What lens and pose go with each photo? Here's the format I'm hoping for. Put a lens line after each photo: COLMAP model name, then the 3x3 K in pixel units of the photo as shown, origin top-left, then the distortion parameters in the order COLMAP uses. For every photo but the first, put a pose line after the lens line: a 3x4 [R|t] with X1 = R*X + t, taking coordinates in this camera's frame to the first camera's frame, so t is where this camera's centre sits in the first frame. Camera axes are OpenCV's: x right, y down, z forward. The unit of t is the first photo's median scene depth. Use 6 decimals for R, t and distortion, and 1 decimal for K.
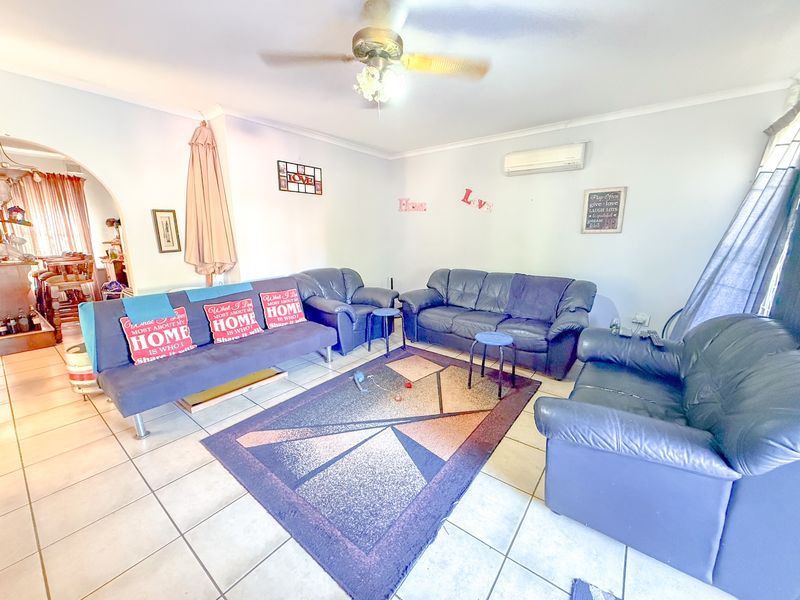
lens RADIAL K [[318.9, 0, 398.4], [0, 318.9, 299.1], [0, 0, 1]] dist [0.001651, -0.000181]
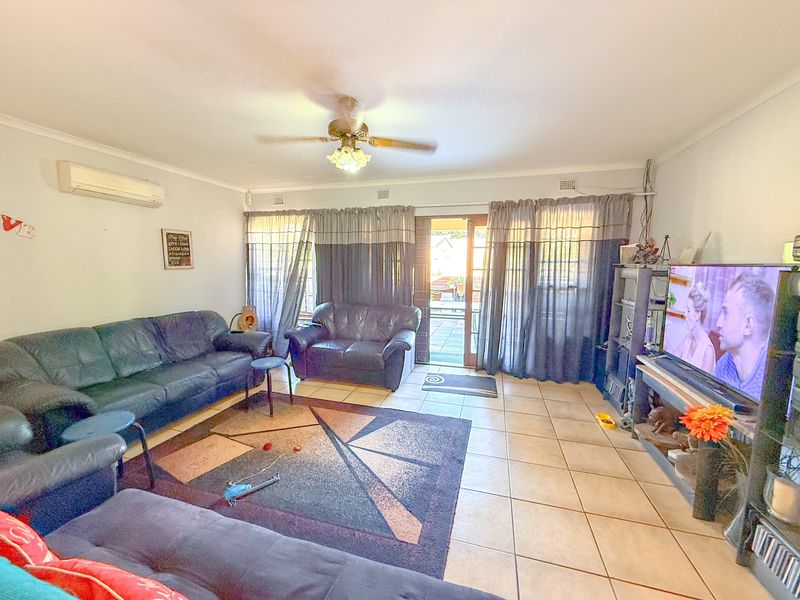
lens RADIAL K [[318.9, 0, 399.1], [0, 318.9, 298.4], [0, 0, 1]] dist [0.001651, -0.000181]
pose [[-0.365860, -0.101238, 0.925147, -0.757767], [0.183927, 0.966595, 0.178510, -0.182104], [-0.912314, 0.235469, -0.335018, 0.766836]]
